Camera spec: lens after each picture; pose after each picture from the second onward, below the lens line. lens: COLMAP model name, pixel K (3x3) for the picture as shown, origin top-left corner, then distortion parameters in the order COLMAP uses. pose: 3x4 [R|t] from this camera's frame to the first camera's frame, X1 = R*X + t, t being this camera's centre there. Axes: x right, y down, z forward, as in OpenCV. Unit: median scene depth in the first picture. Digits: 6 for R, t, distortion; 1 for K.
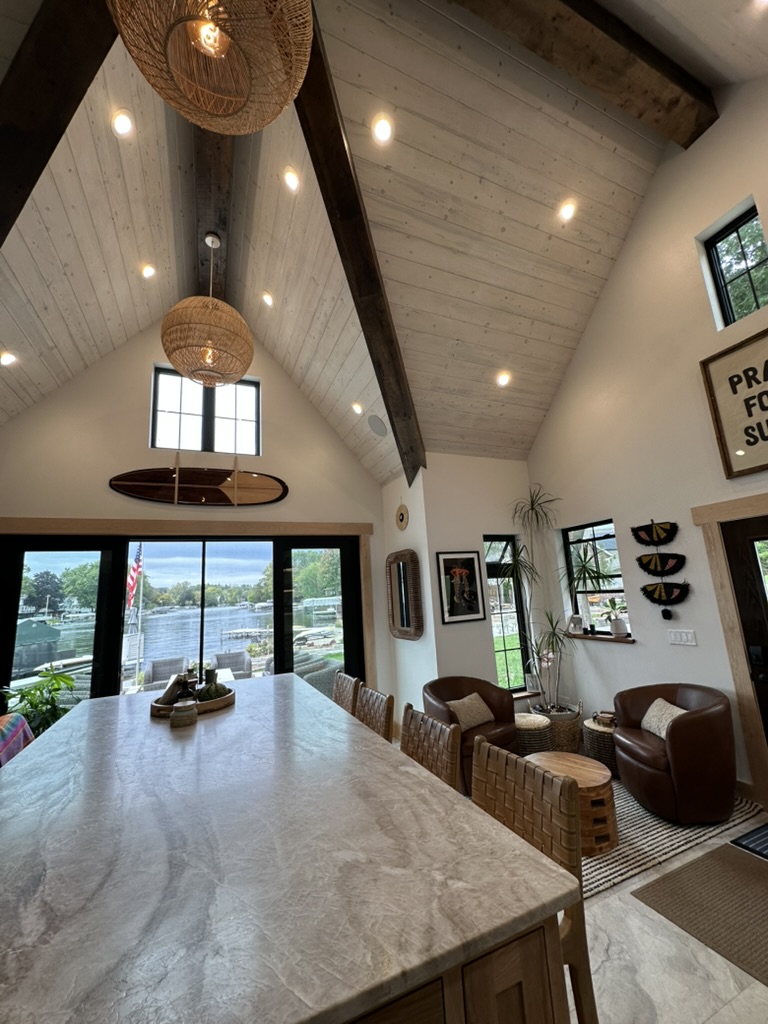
lens RADIAL K [[408.5, 0, 385.2], [0, 408.5, 513.1], [0, 0, 1]] dist [-0.005941, 0.001043]
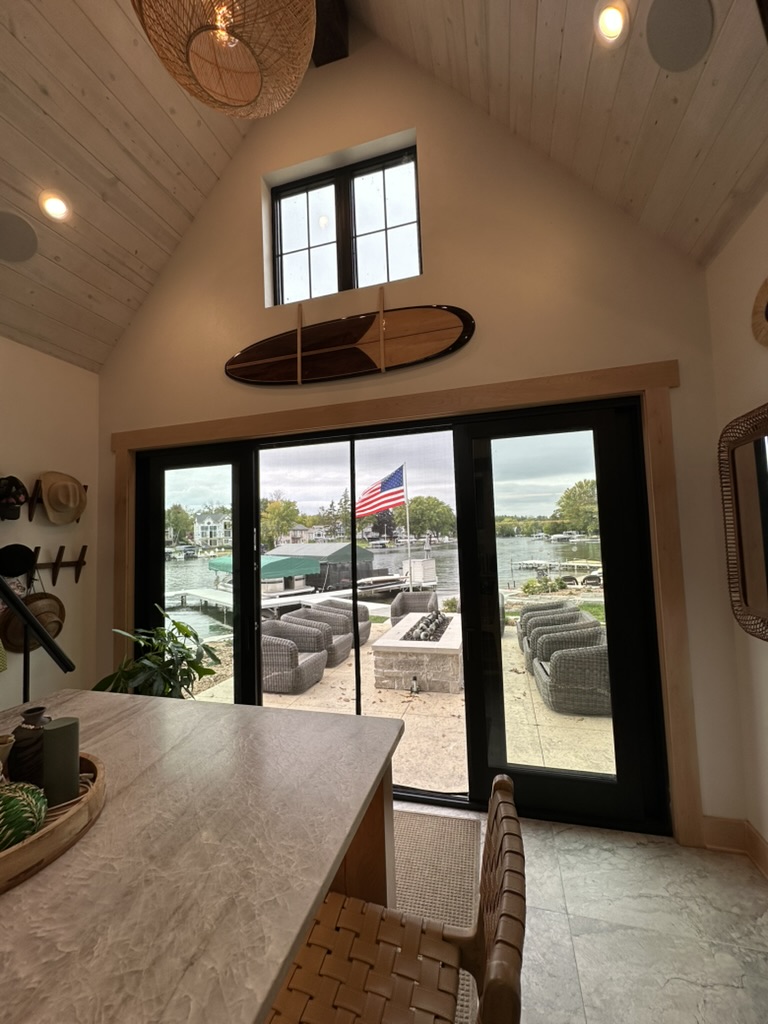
lens RADIAL K [[408.5, 0, 385.5], [0, 408.5, 513.8], [0, 0, 1]] dist [-0.005941, 0.001043]
pose [[0.770459, -0.005866, -0.637462, 0.005619], [0.112291, 0.985571, 0.126649, 0.132789], [0.627521, -0.169159, 0.760001, 0.648929]]
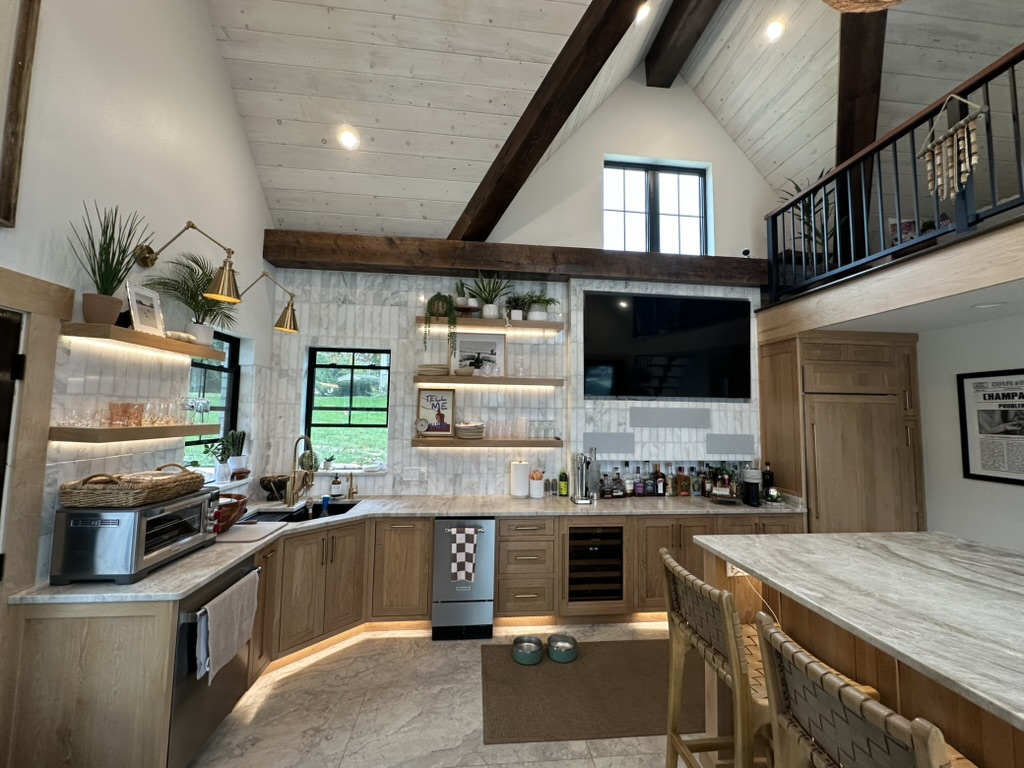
lens RADIAL K [[408.5, 0, 512.4], [0, 408.5, 382.4], [0, 0, 1]] dist [-0.005941, 0.001043]
pose [[-0.951047, 0.067254, 0.301638, 0.155314], [-0.019260, 0.961238, -0.275045, 0.154964], [-0.308444, -0.267391, -0.912888, 0.846681]]
